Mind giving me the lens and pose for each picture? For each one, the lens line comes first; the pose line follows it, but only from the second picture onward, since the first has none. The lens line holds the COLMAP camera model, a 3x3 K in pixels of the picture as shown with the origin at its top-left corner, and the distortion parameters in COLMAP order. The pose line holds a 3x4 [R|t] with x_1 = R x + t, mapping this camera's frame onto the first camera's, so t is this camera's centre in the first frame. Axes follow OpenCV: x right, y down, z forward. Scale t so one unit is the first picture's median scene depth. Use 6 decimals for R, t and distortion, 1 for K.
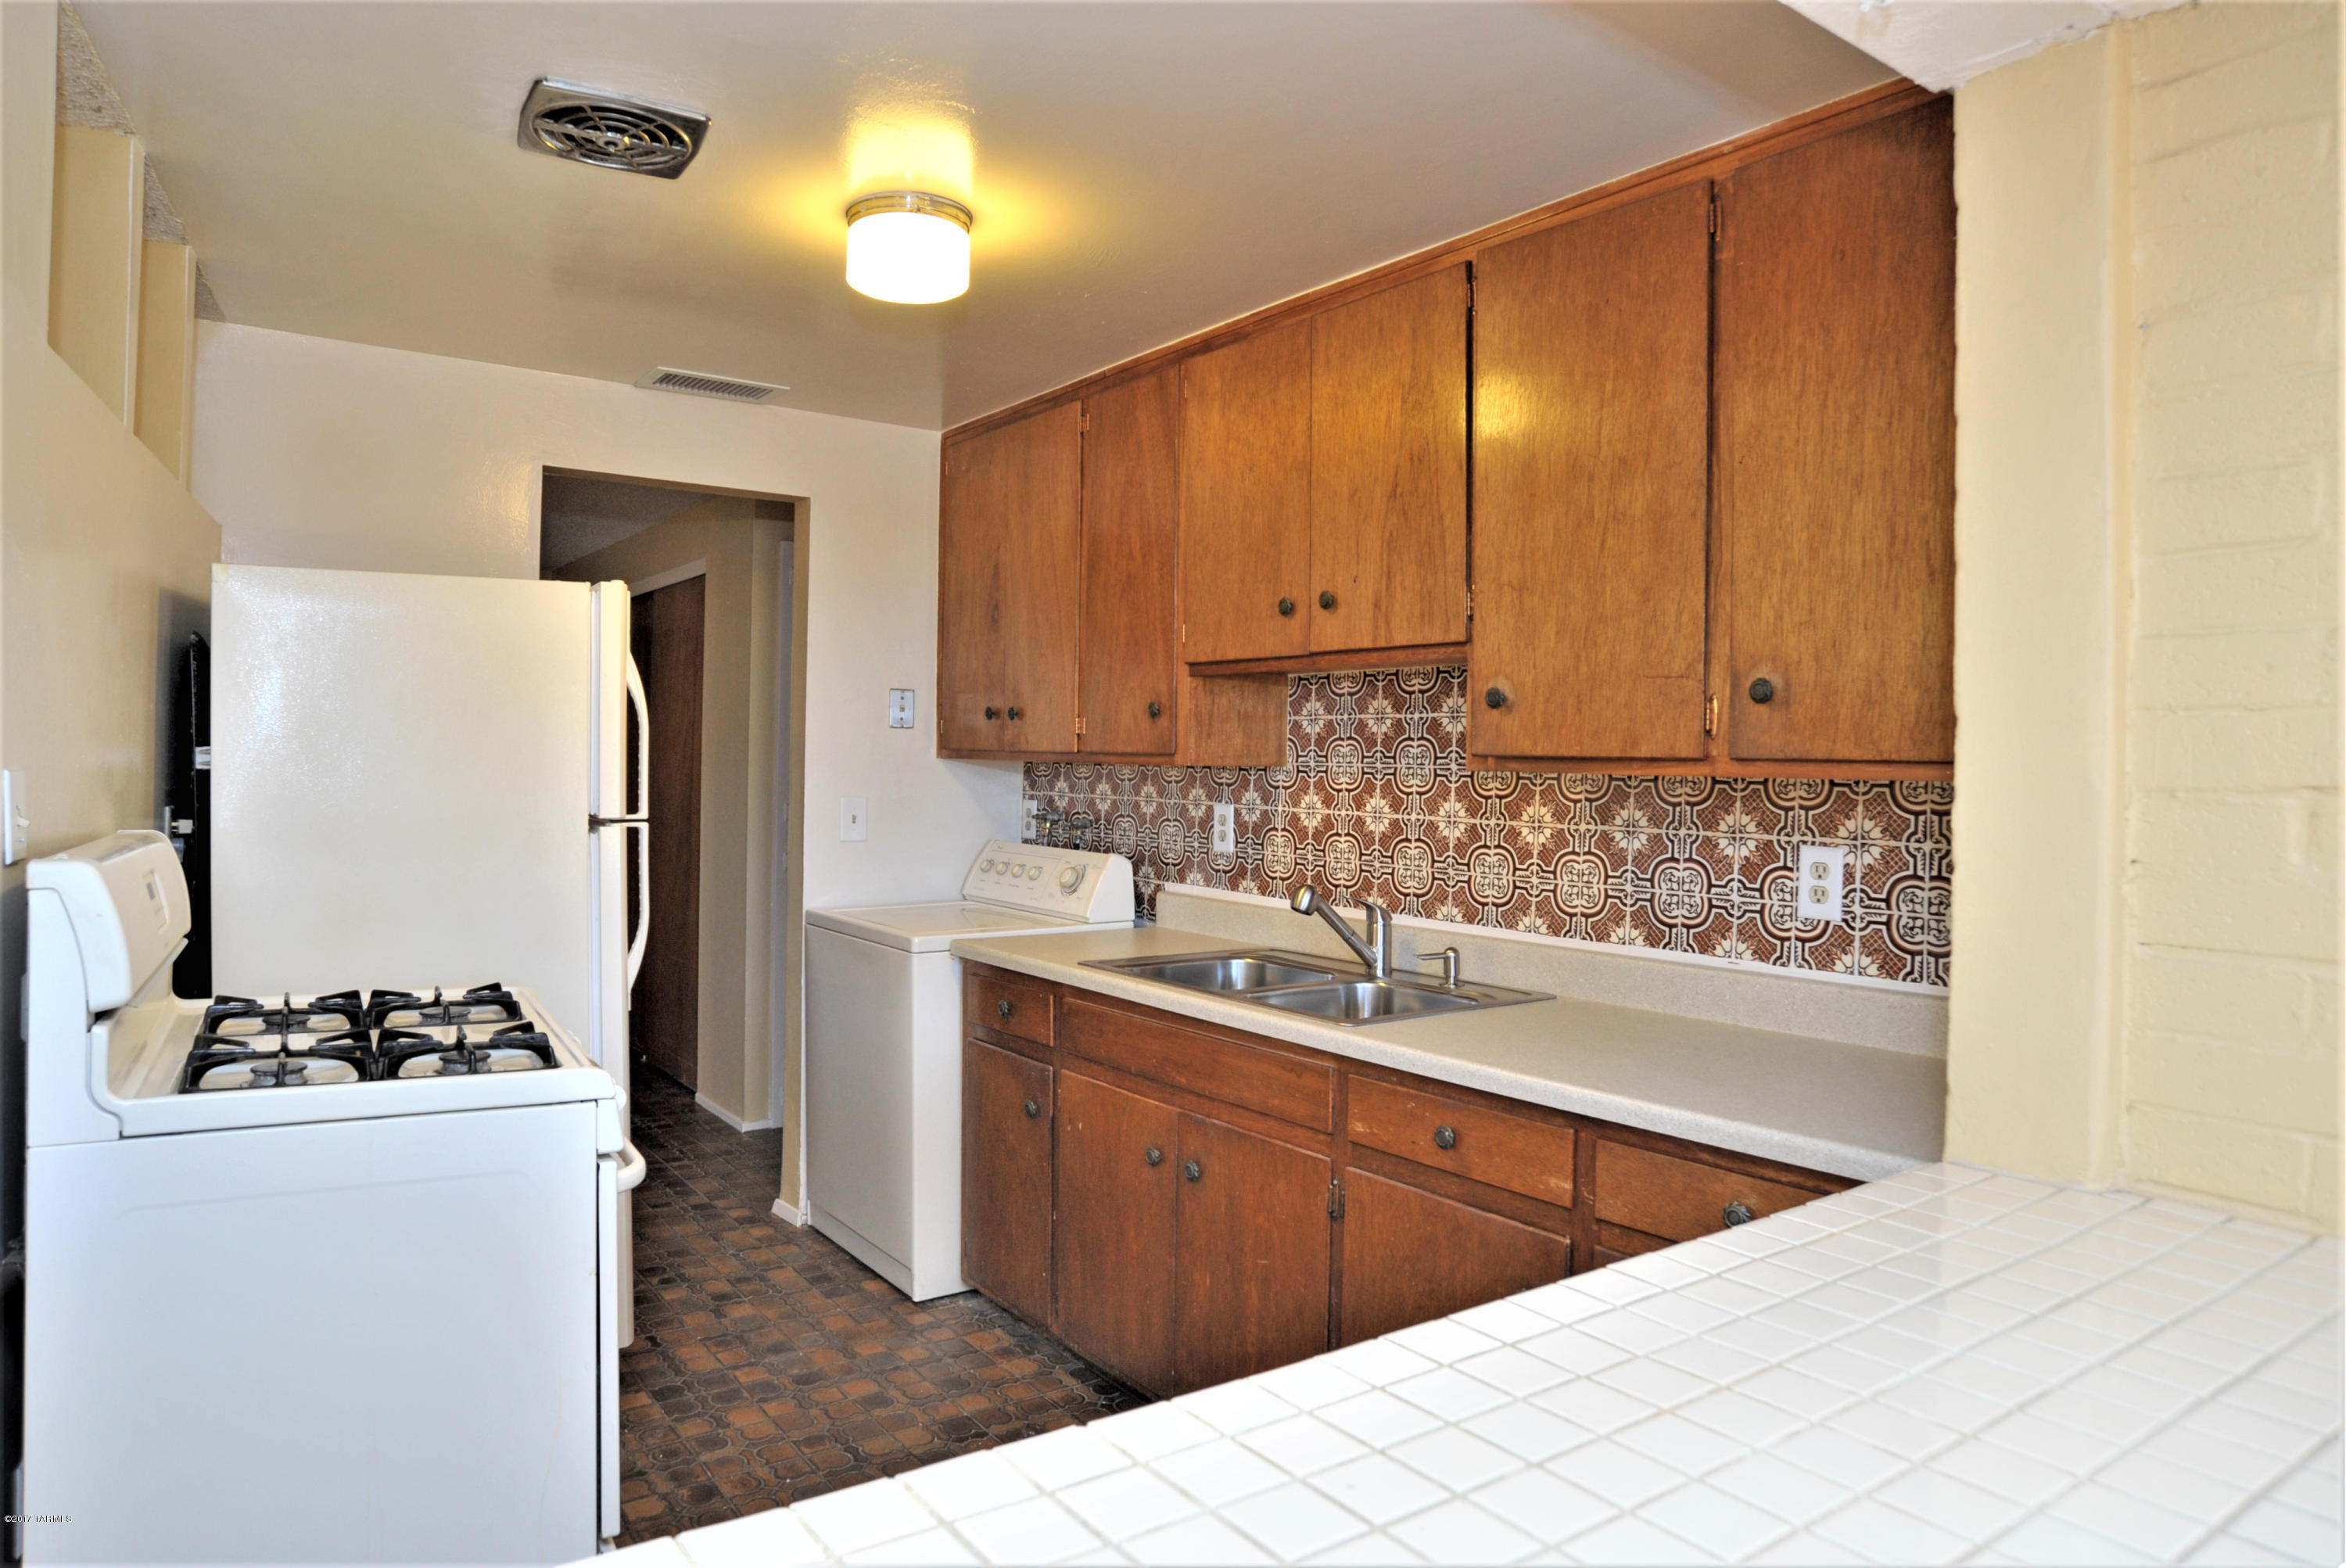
lens RADIAL K [[1479.5, 0, 1168.9], [0, 1479.5, 787.3], [0, 0, 1]] dist [-0.045996, -0.011169]
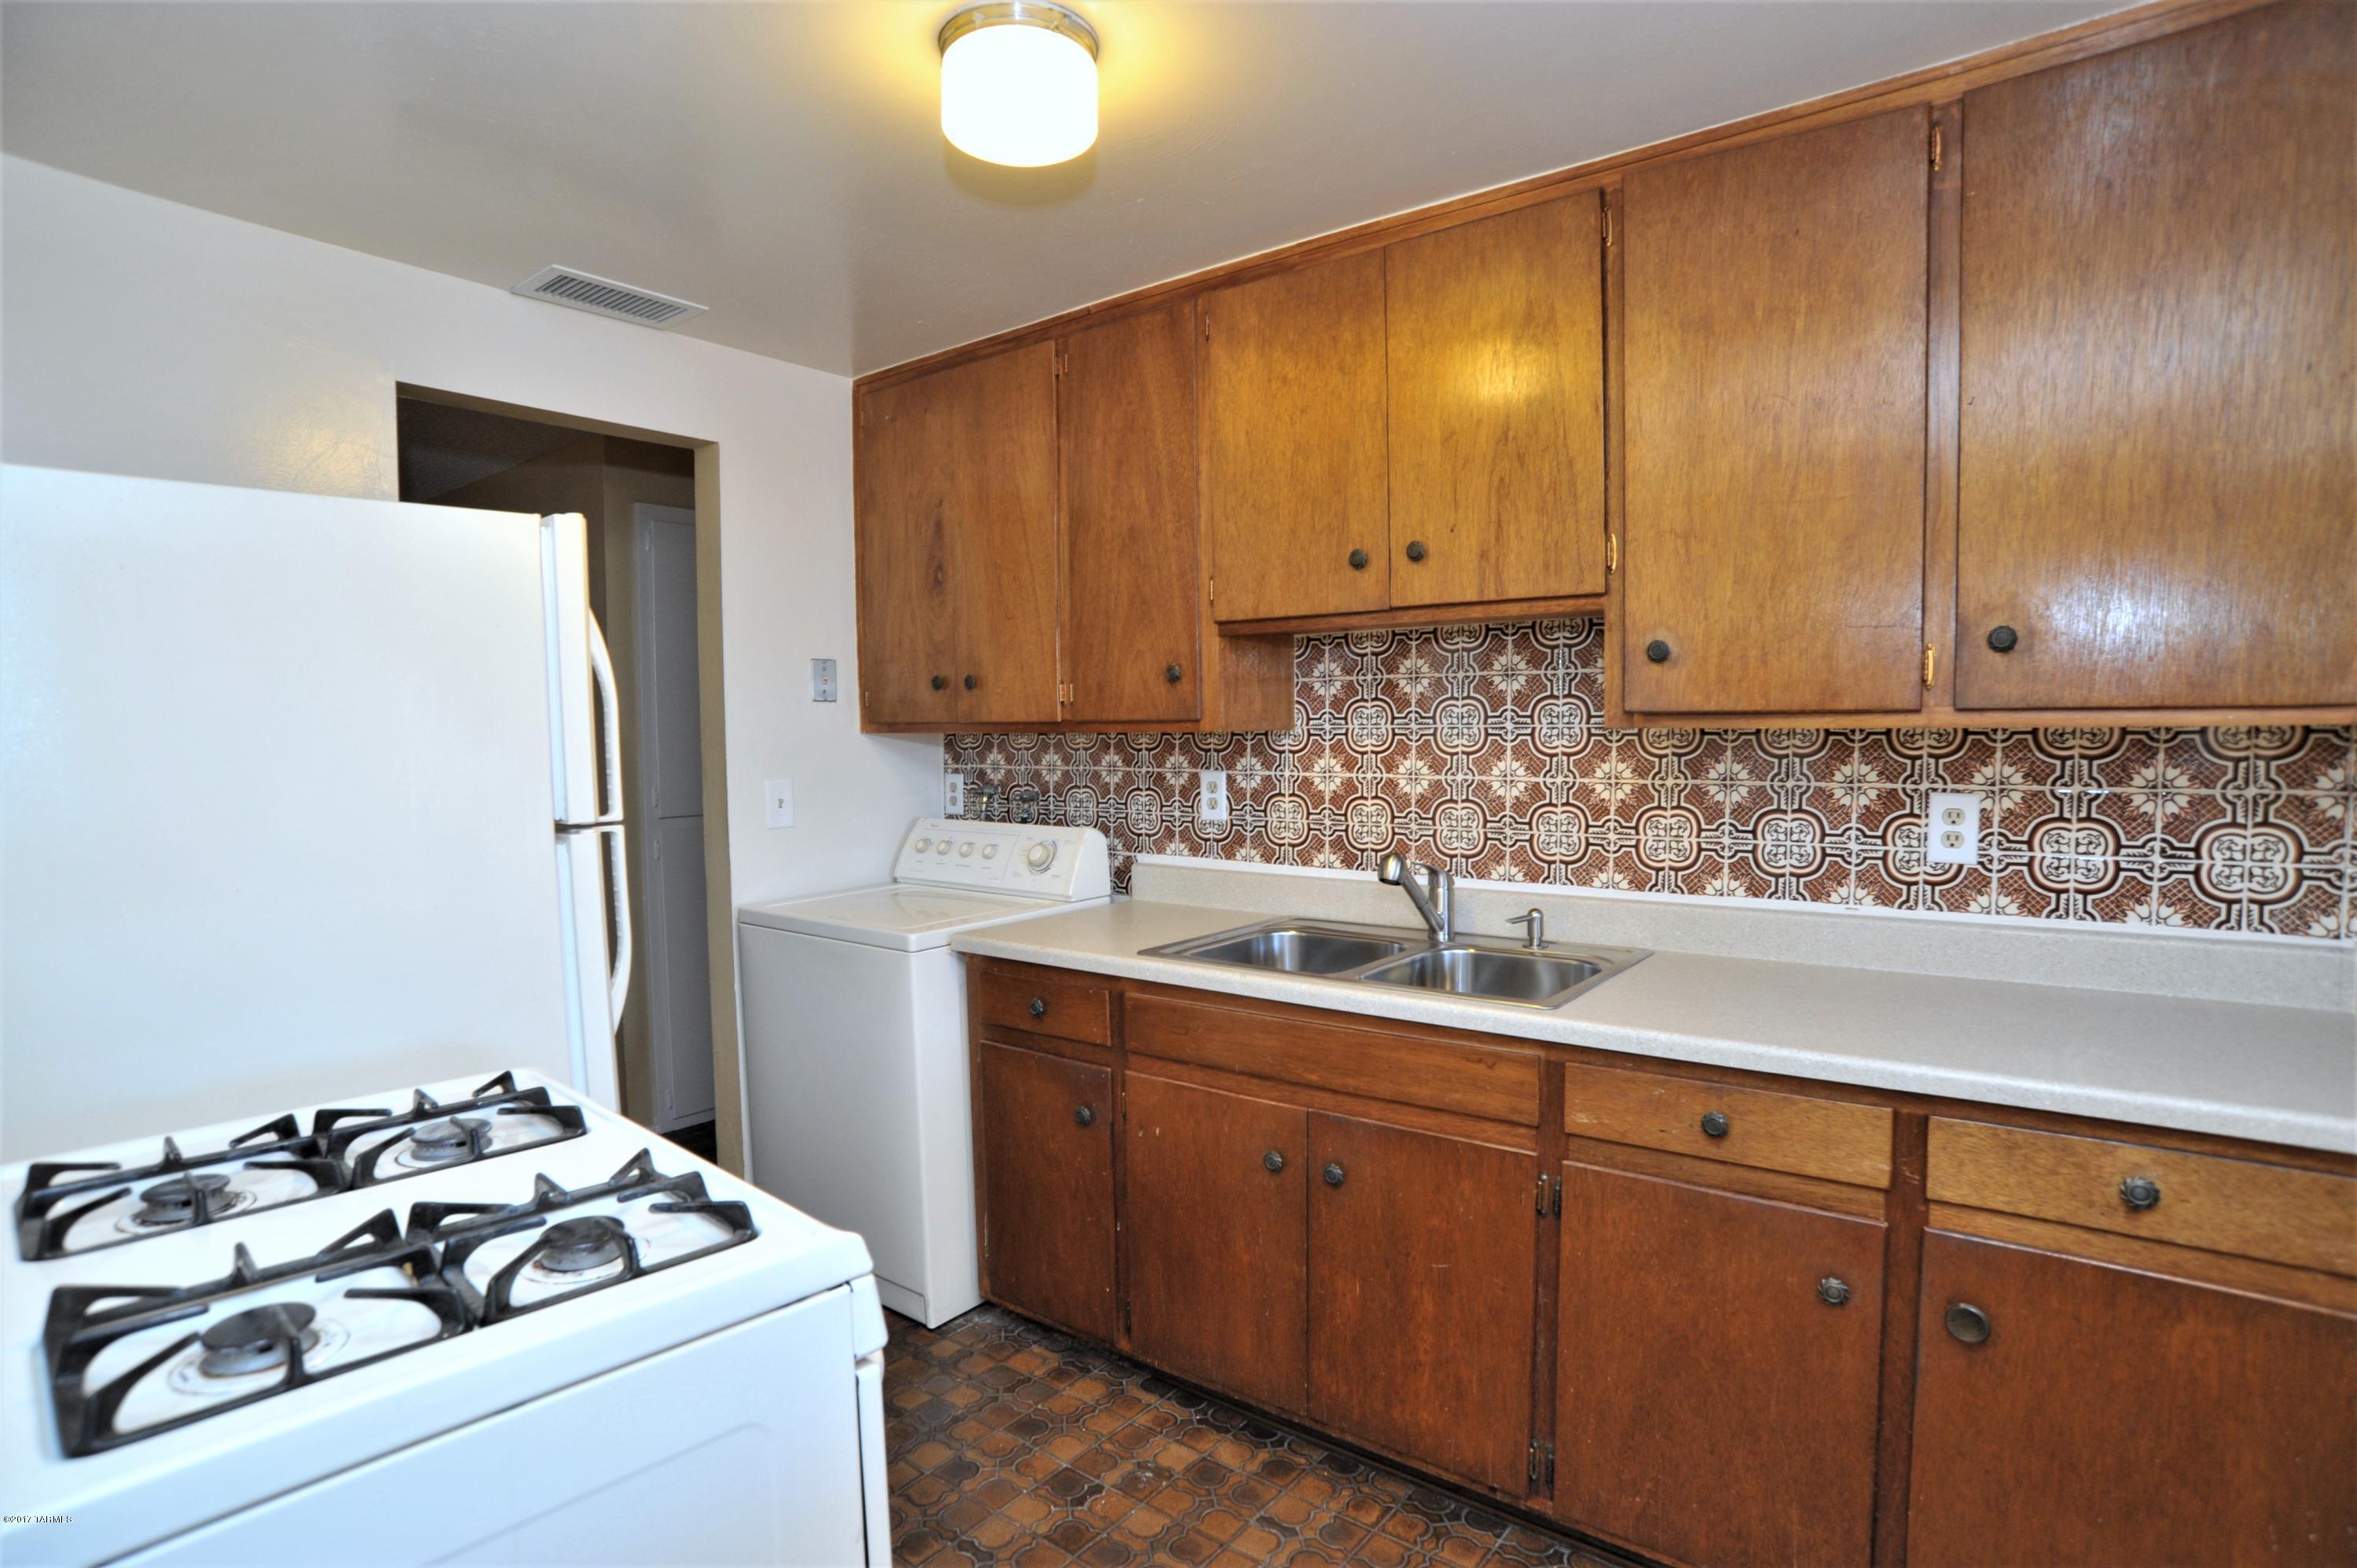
lens RADIAL K [[1176.6, 0, 1171.9], [0, 1176.6, 807.4], [0, 0, 1]] dist [-0.052458, 0.012788]
pose [[0.952136, -0.048938, 0.301733, -0.281530], [0.033285, 0.997830, 0.056806, -0.012085], [-0.303858, -0.044044, 0.951699, 0.339417]]
